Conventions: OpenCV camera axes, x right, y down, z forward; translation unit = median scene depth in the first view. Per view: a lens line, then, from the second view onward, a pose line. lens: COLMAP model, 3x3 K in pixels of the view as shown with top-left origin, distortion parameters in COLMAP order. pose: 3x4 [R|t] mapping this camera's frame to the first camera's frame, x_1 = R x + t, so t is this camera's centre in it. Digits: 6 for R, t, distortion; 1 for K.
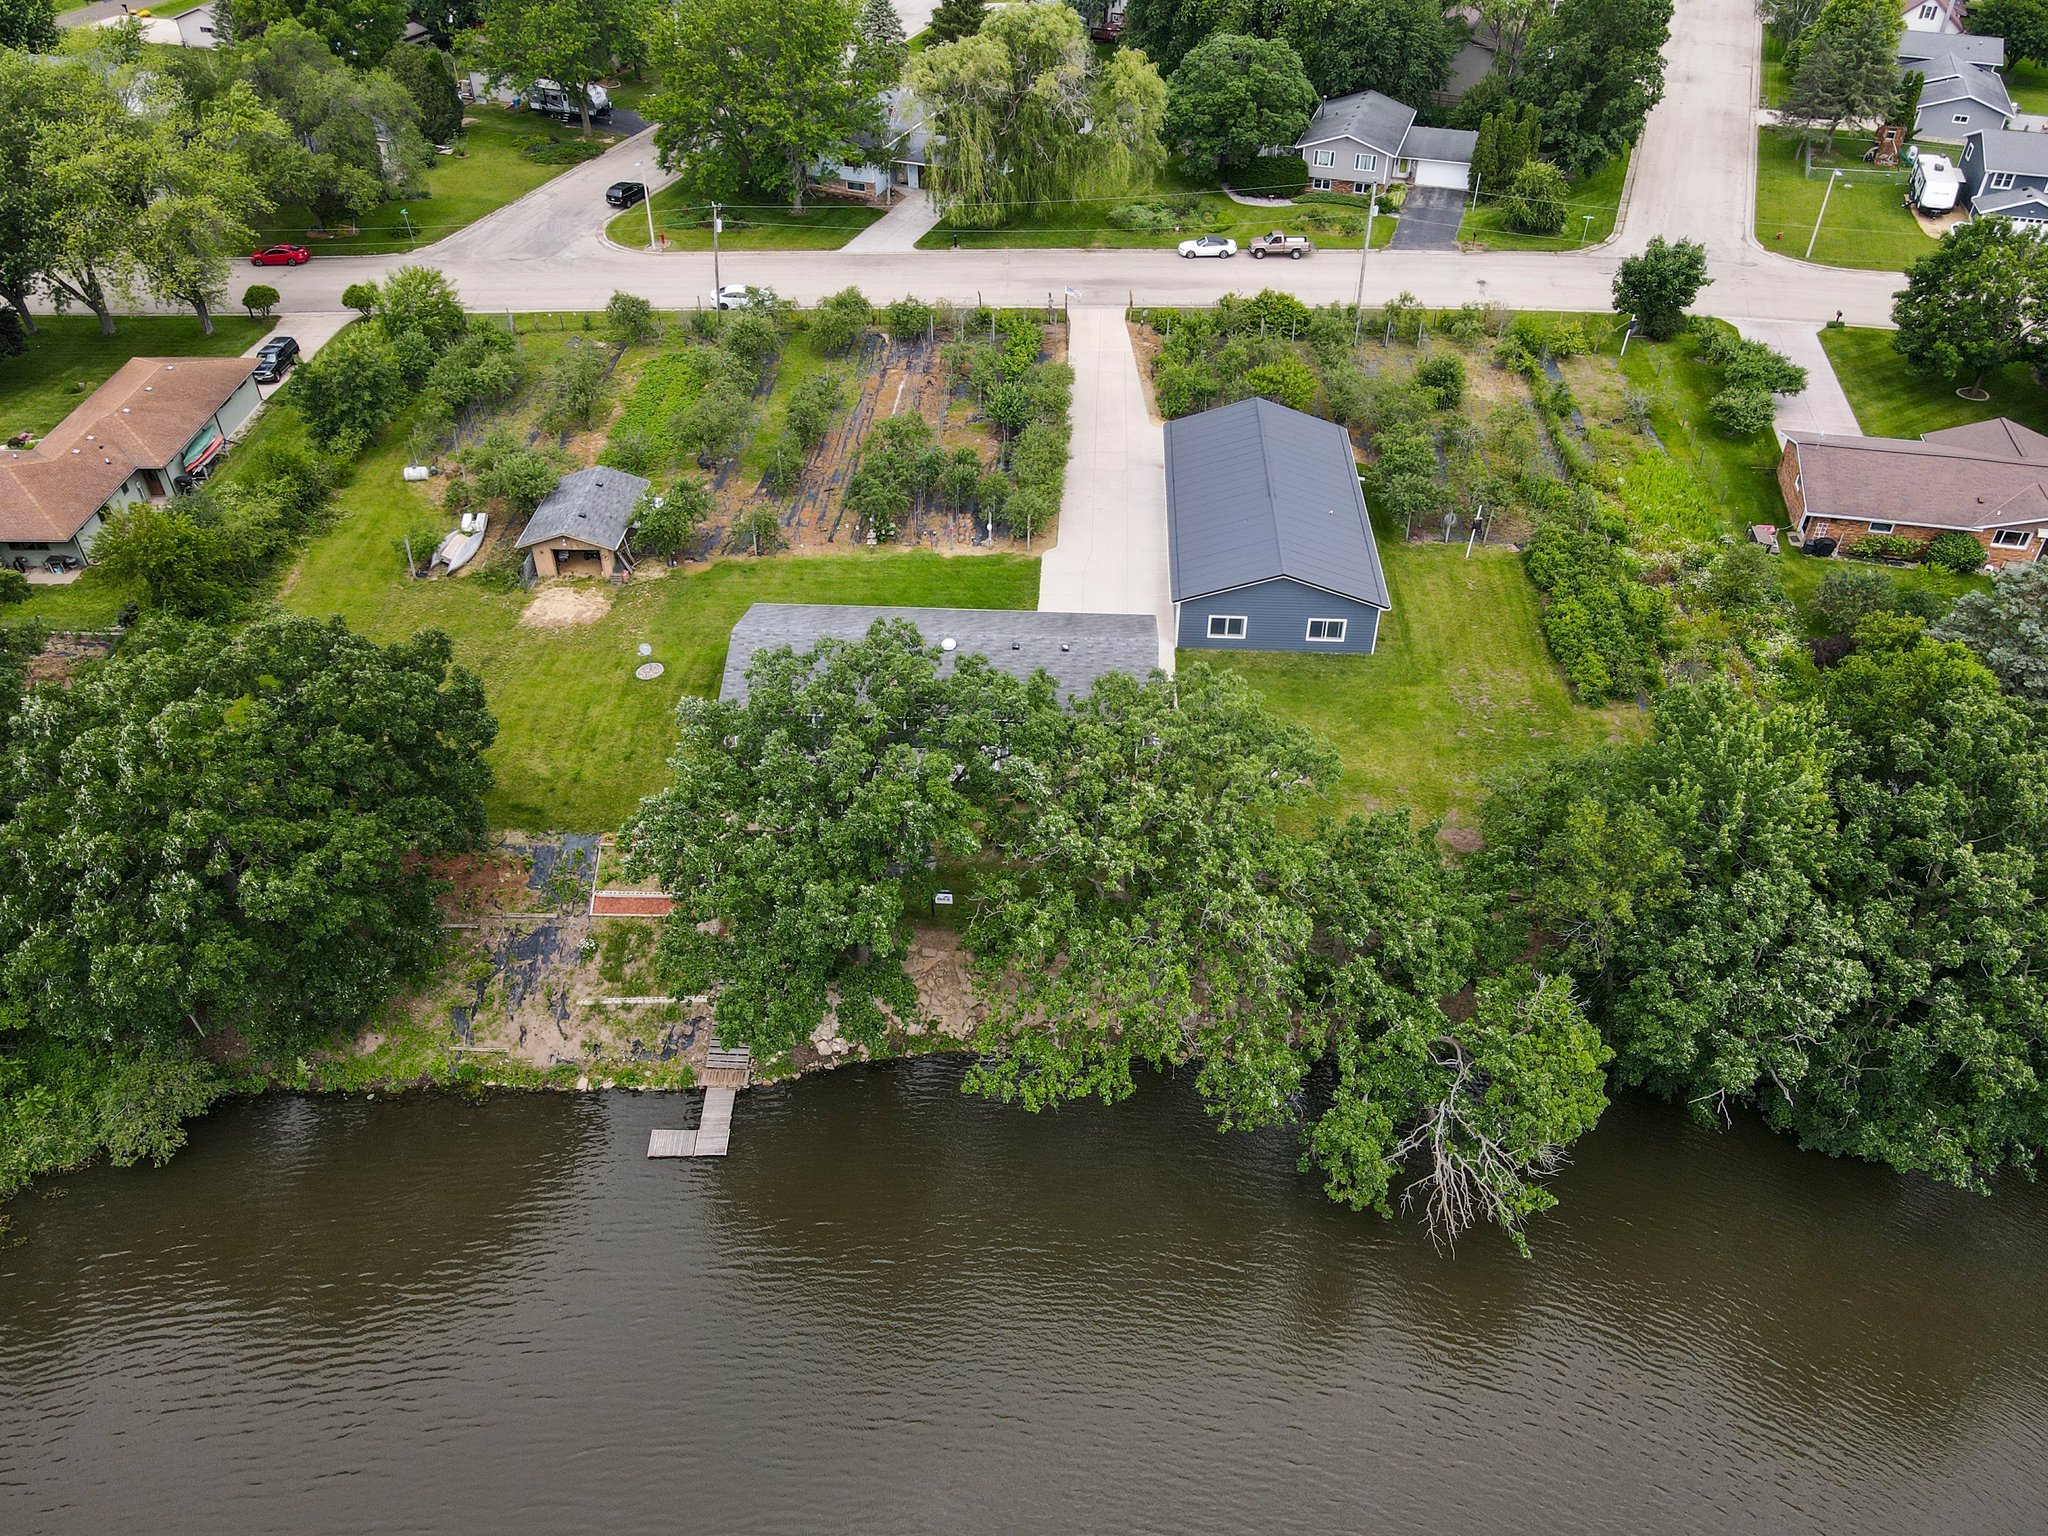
lens RADIAL K [[1543.2, 0, 1029.3], [0, 1543.2, 771.3], [0, 0, 1]] dist [-0.011310, 0.054437]
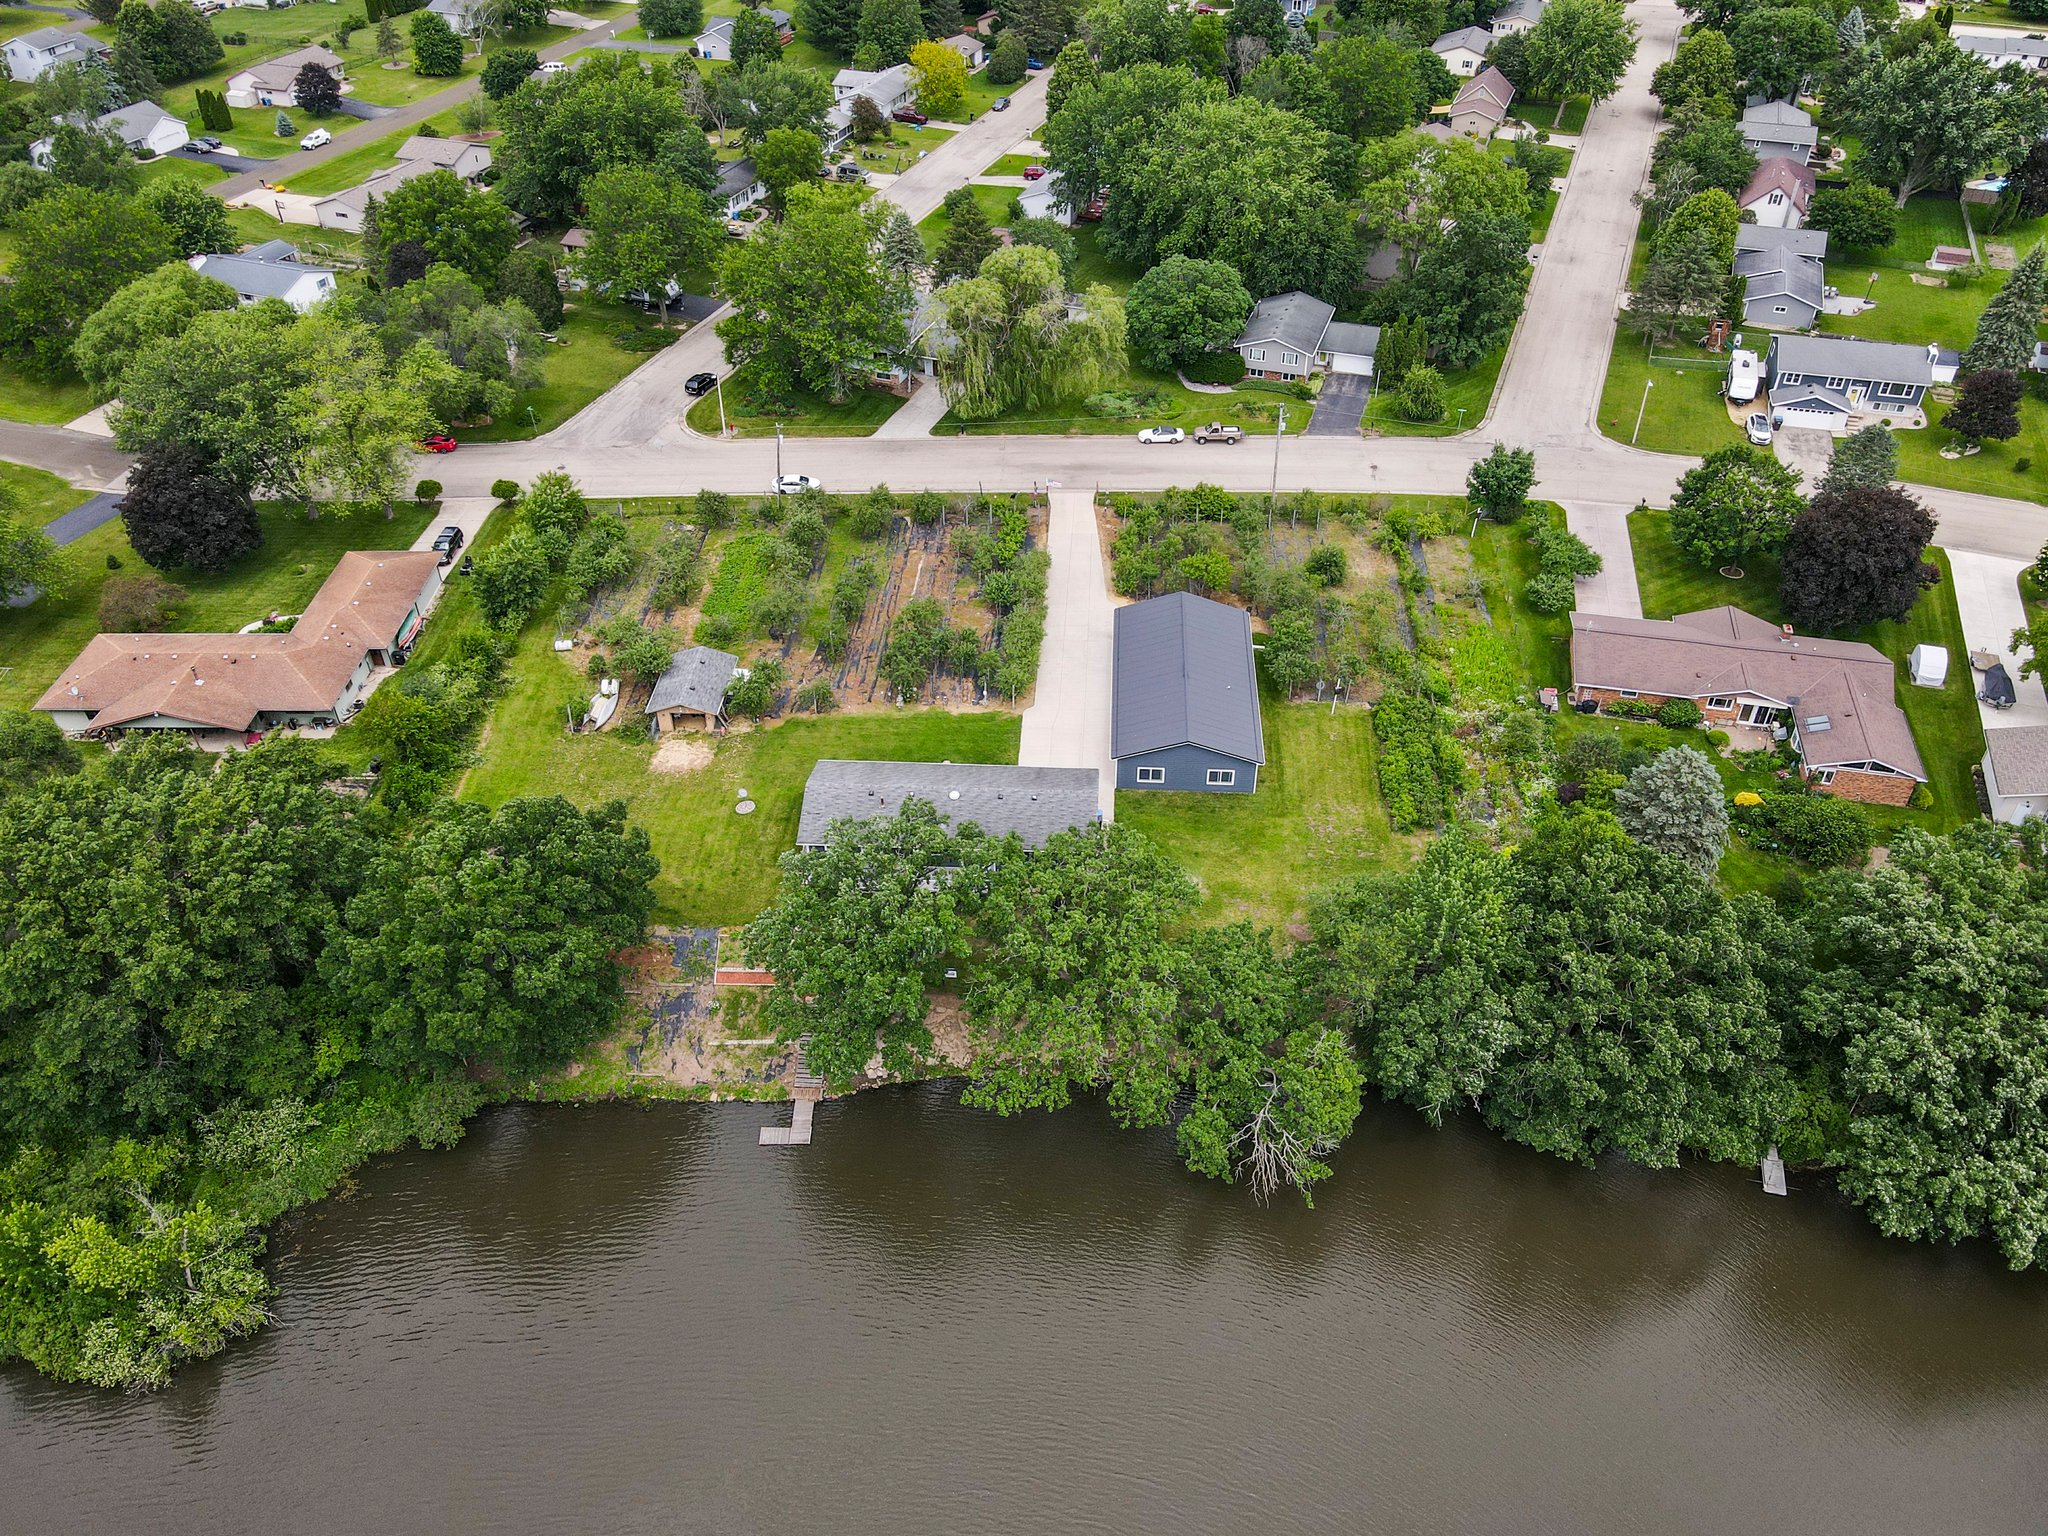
lens RADIAL K [[1543.2, 0, 1029.3], [0, 1543.2, 771.3], [0, 0, 1]] dist [-0.011310, 0.054437]
pose [[0.999949, -0.001294, -0.009999, 0.027793], [0.001251, 0.999990, -0.004292, -0.082385], [0.010004, 0.004279, 0.999941, -0.382091]]
